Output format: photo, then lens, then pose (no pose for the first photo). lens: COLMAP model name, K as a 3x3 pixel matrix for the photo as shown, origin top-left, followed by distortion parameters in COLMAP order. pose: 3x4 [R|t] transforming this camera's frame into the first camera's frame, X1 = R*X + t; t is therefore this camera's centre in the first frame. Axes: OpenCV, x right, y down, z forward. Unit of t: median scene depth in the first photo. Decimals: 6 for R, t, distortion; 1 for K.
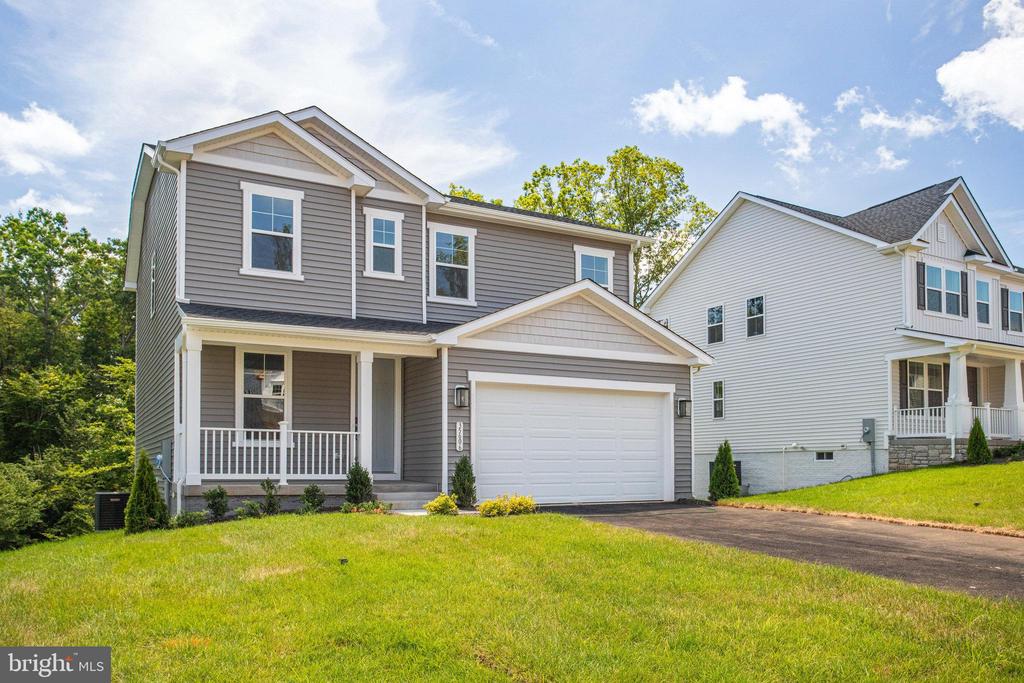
lens RADIAL K [[820.4, 0, 511.0], [0, 820.4, 403.0], [0, 0, 1]] dist [-0.002013, 0.002322]
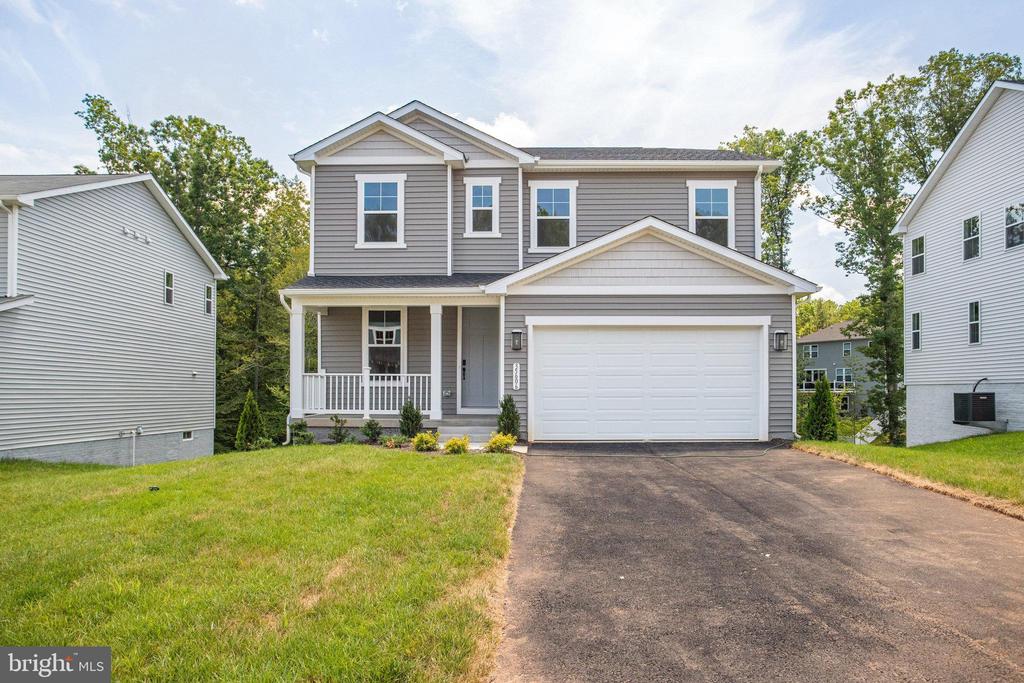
lens RADIAL K [[718.2, 0, 512.0], [0, 718.2, 341.5], [0, 0, 1]] dist [-0.014197, 0.003699]
pose [[0.864692, -0.034702, -0.501102, 0.391685], [0.039363, 0.999224, -0.001273, -0.004722], [0.500758, -0.018624, 0.865387, 0.161869]]
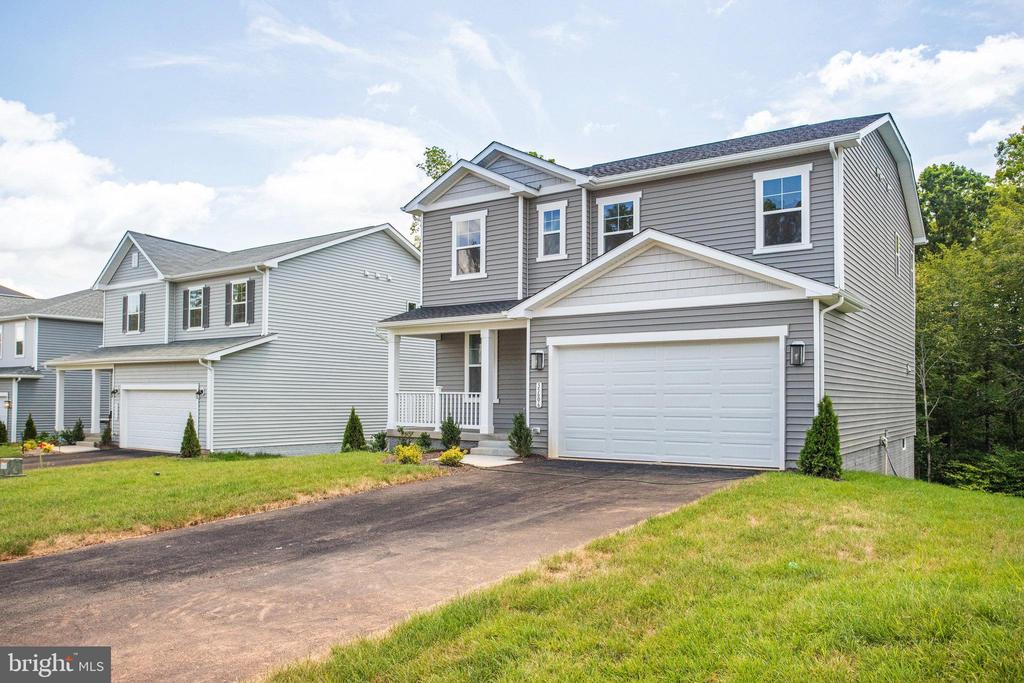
lens RADIAL K [[767.0, 0, 484.7], [0, 767.0, 339.4], [0, 0, 1]] dist [-0.005140, -0.001951]
pose [[0.422514, -0.065396, -0.903994, 0.838048], [0.068407, 0.996850, -0.040141, 0.000896], [0.903771, -0.044879, 0.425657, 0.452067]]
